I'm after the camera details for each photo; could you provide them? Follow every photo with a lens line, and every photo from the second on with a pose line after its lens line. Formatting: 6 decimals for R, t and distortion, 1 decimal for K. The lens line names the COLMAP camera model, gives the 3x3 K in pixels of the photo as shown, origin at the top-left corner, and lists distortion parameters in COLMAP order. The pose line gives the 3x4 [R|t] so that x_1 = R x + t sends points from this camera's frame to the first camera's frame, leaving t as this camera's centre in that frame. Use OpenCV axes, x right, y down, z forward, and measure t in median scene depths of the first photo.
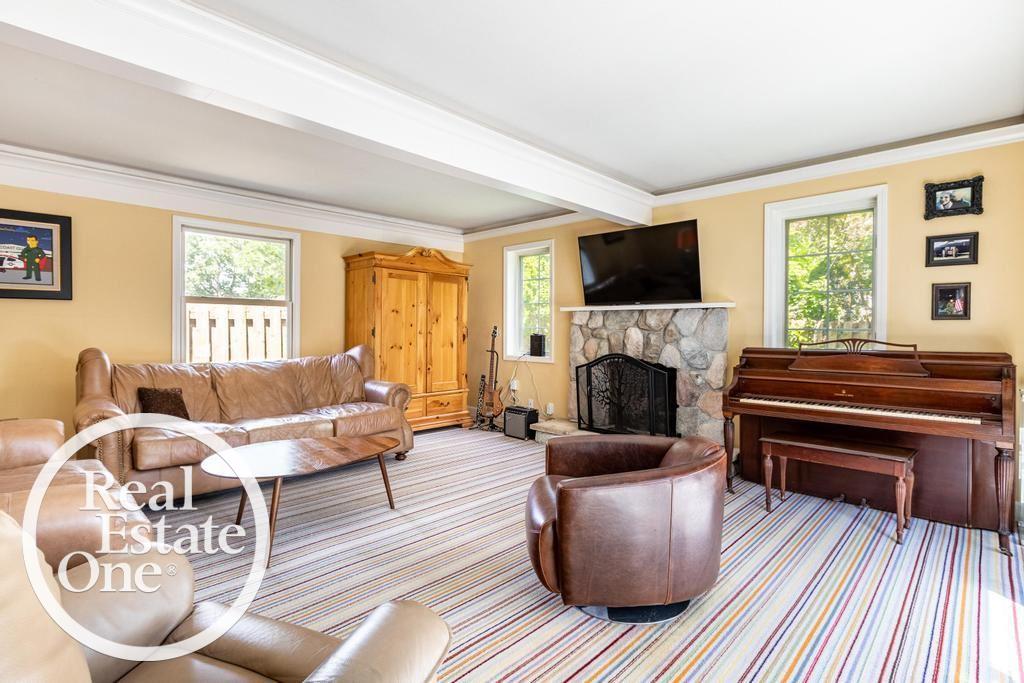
lens RADIAL K [[479.0, 0, 512.0], [0, 479.0, 335.3], [0, 0, 1]] dist [-0.000288, -0.000064]
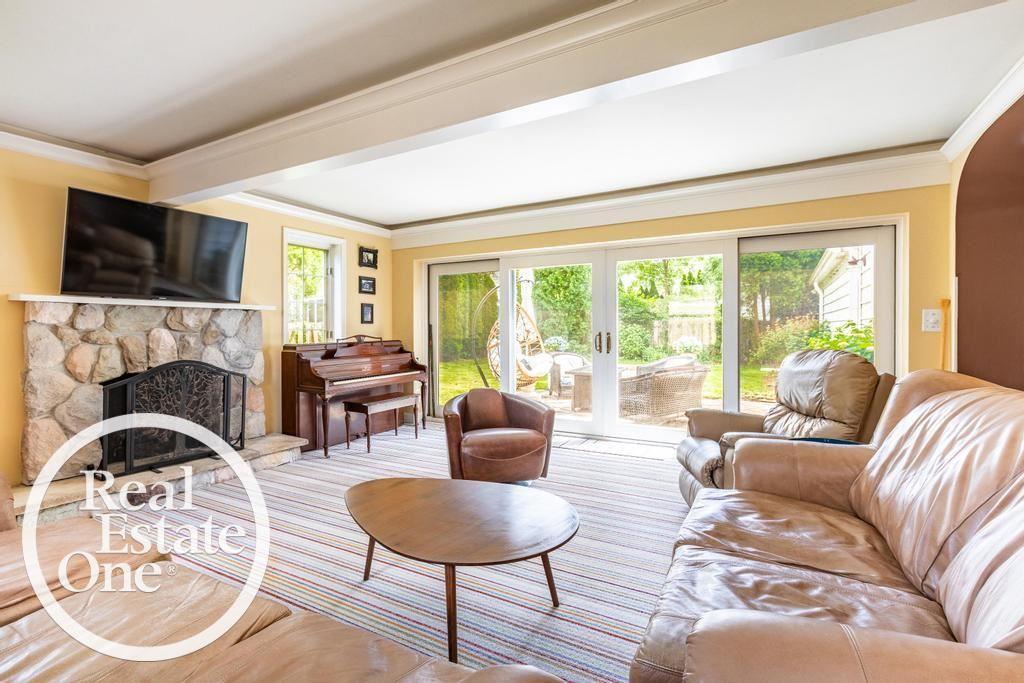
lens RADIAL K [[479.0, 0, 512.3], [0, 479.0, 333.5], [0, 0, 1]] dist [-0.000288, -0.000064]
pose [[-0.266102, -0.013333, 0.963853, -0.719887], [0.015063, 0.999725, 0.017988, -0.014196], [-0.963827, 0.019305, -0.265828, 0.688848]]
